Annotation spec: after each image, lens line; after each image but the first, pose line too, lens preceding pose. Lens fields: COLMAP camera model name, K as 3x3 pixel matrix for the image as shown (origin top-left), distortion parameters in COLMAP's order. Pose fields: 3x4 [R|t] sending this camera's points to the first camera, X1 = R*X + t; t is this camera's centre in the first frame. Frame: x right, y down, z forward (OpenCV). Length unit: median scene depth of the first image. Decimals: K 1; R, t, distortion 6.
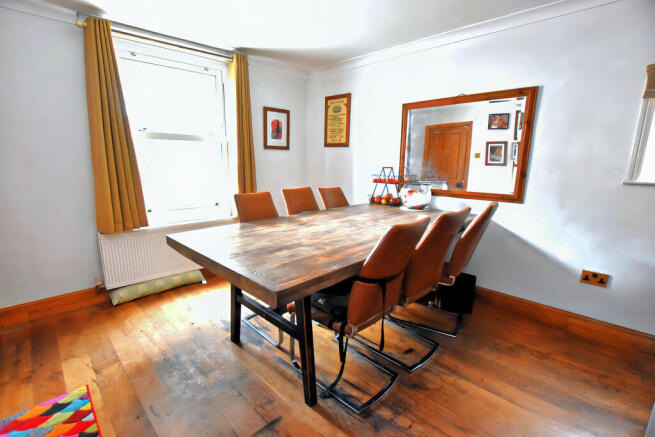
lens RADIAL K [[294.6, 0, 327.5], [0, 294.6, 218.5], [0, 0, 1]] dist [-0.025416, 0.000604]
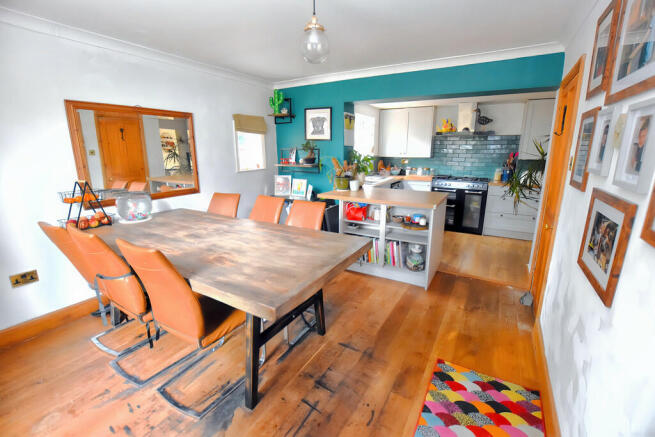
lens RADIAL K [[294.6, 0, 327.5], [0, 294.6, 218.5], [0, 0, 1]] dist [-0.025416, 0.000604]
pose [[-0.257074, -0.225018, 0.939830, -0.578174], [0.195426, 0.940317, 0.278590, -0.146049], [-0.946426, 0.255286, -0.197757, 0.484008]]
